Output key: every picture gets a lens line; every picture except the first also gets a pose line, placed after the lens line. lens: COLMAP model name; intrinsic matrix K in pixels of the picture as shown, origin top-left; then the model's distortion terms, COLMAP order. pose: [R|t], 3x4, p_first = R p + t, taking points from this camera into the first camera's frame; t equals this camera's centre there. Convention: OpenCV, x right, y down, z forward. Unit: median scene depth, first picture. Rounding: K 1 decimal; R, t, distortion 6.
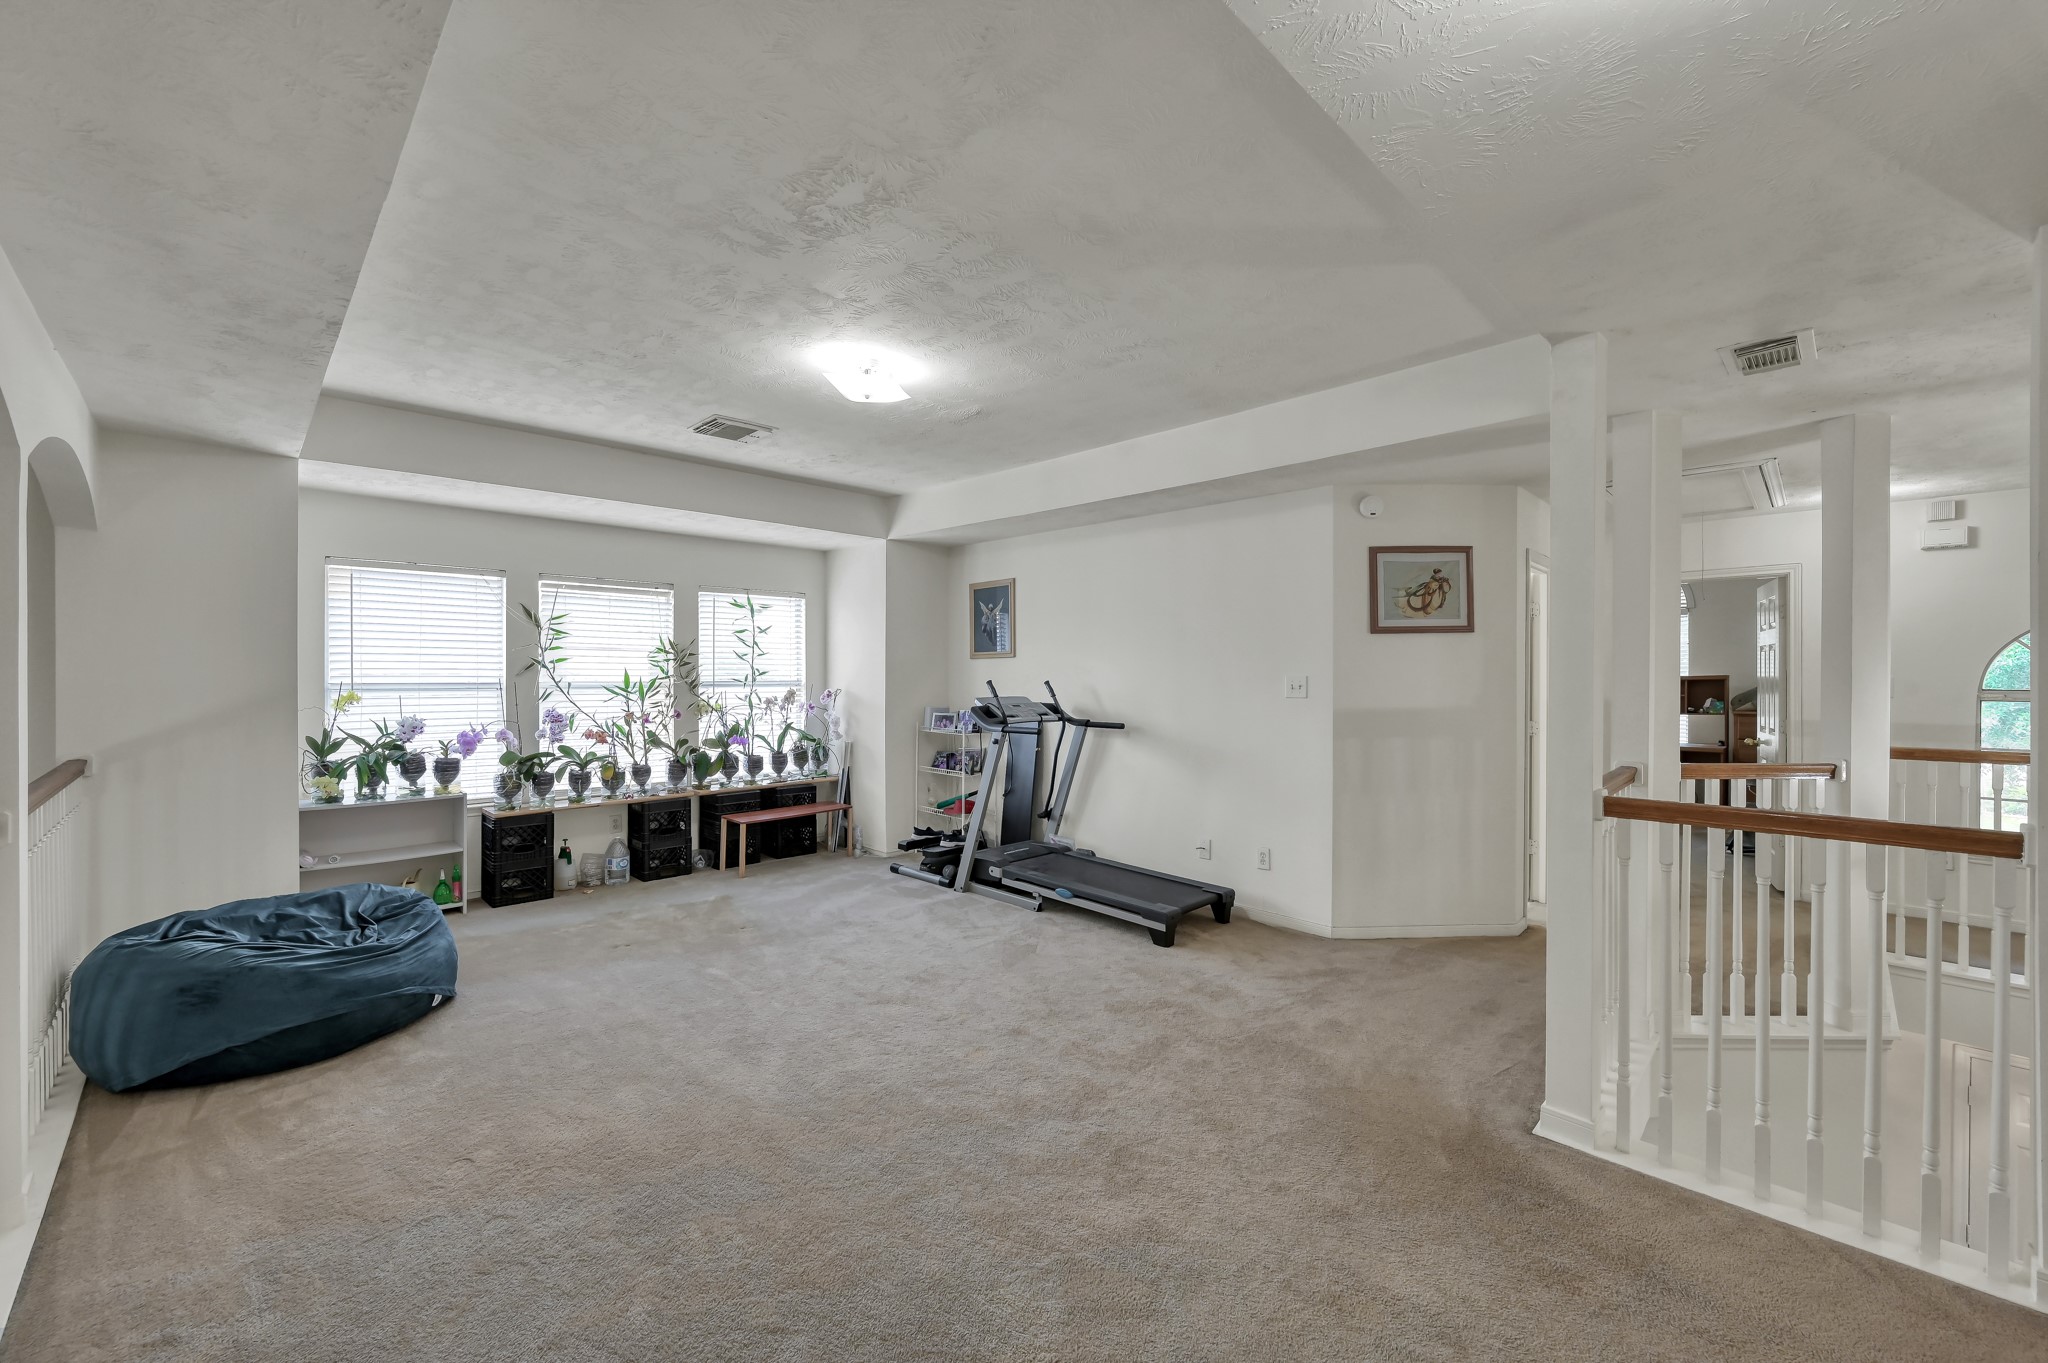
lens RADIAL K [[802.9, 0, 1021.3], [0, 802.9, 680.0], [0, 0, 1]] dist [-0.000874, 0.000304]
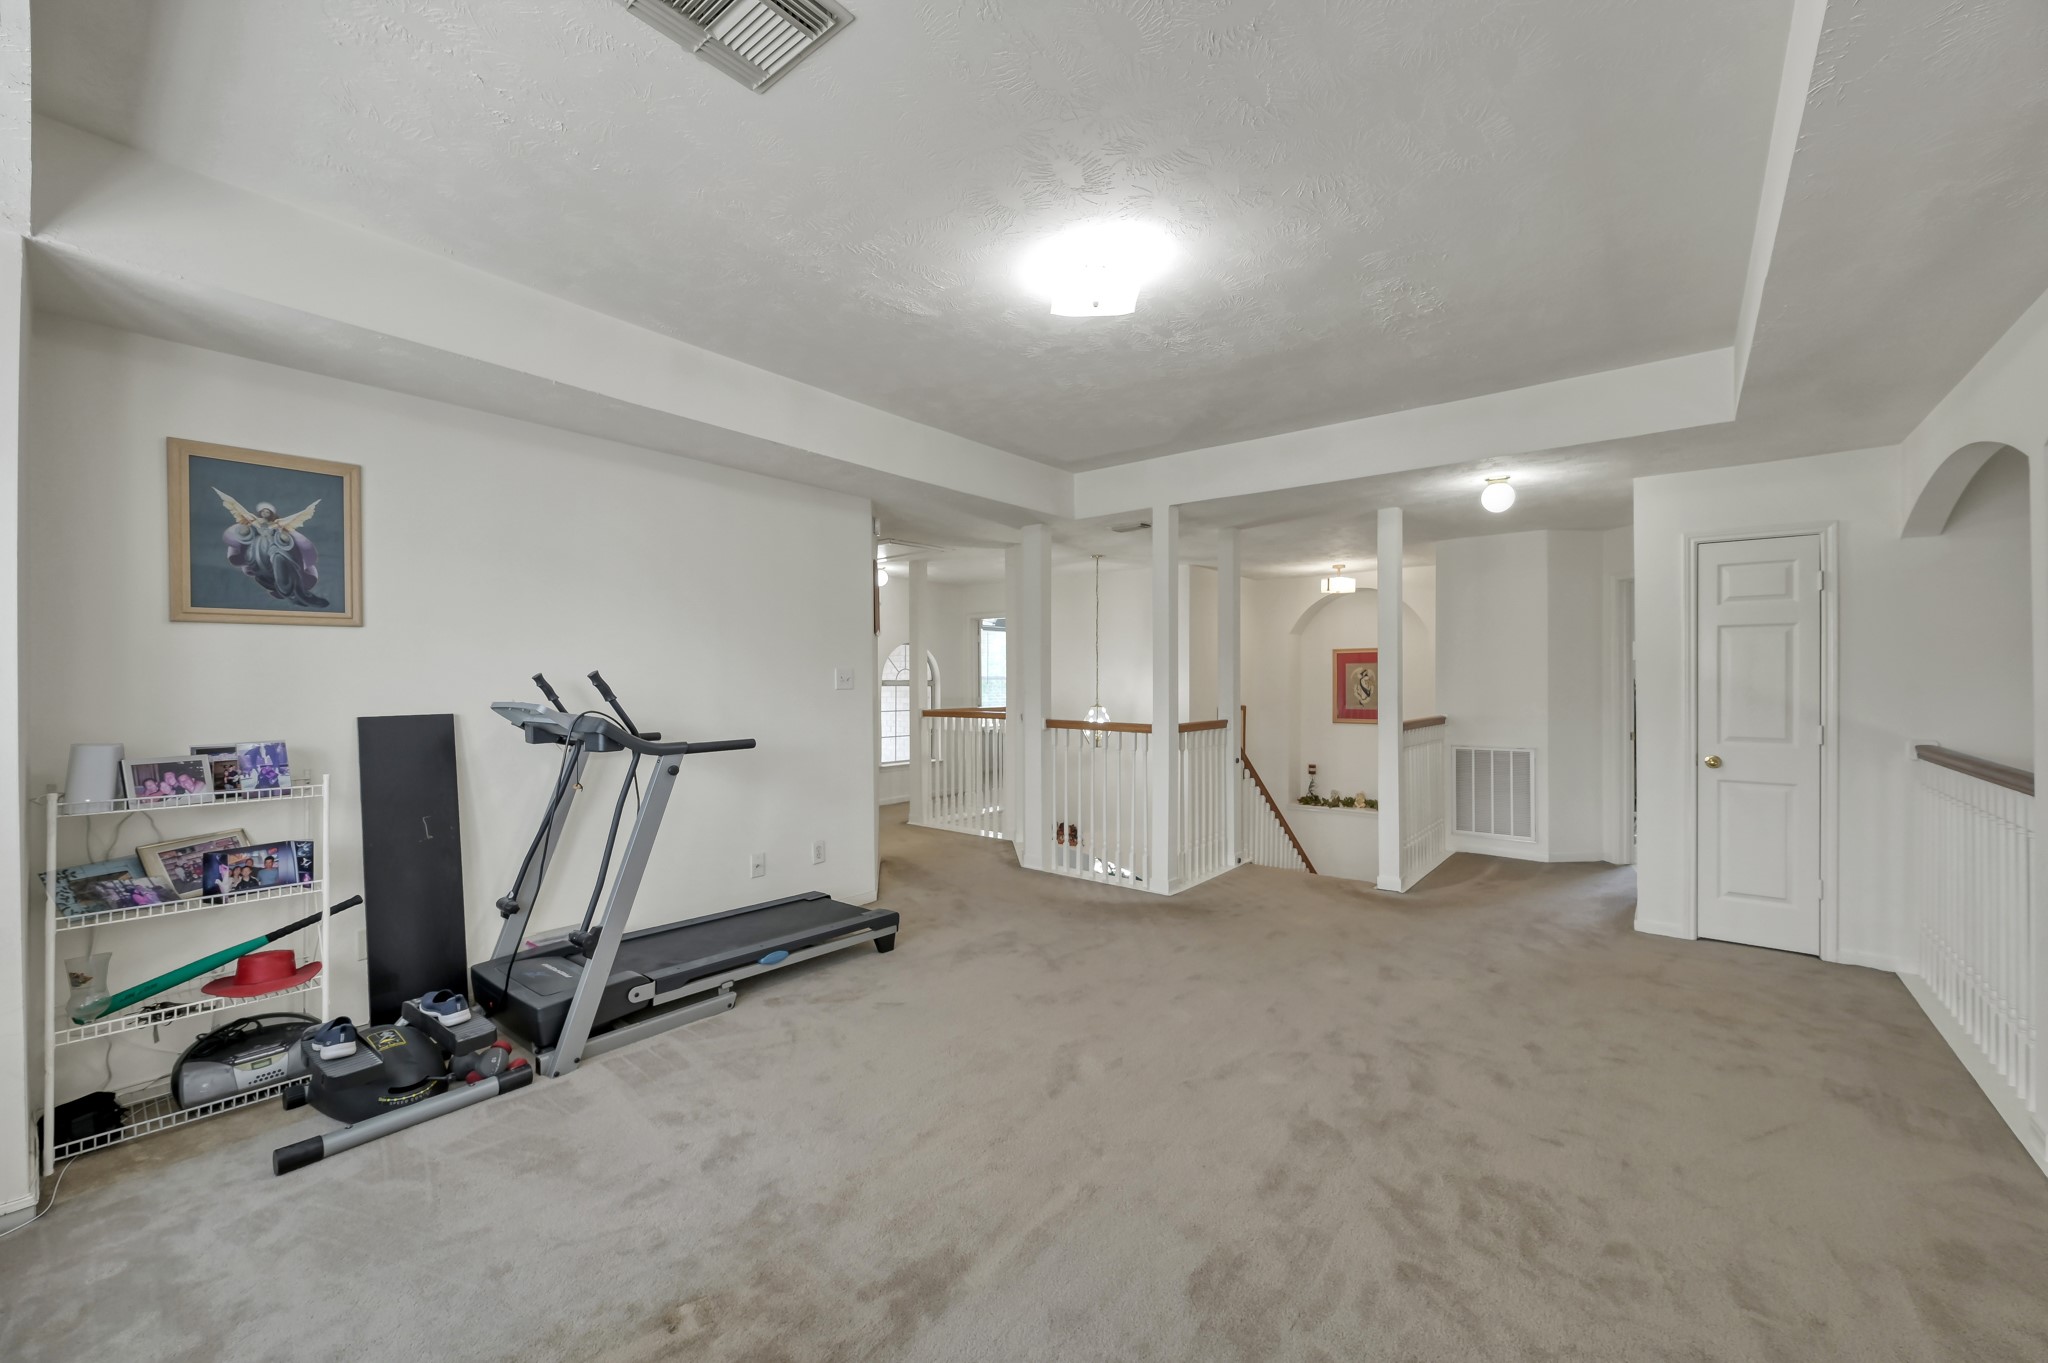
lens RADIAL K [[802.9, 0, 1021.3], [0, 802.9, 680.0], [0, 0, 1]] dist [-0.000874, 0.000304]
pose [[-0.123827, -0.002732, 0.992300, -0.691515], [0.010300, 0.999939, 0.004039, 0.007527], [-0.992250, 0.010721, -0.123791, 0.832391]]
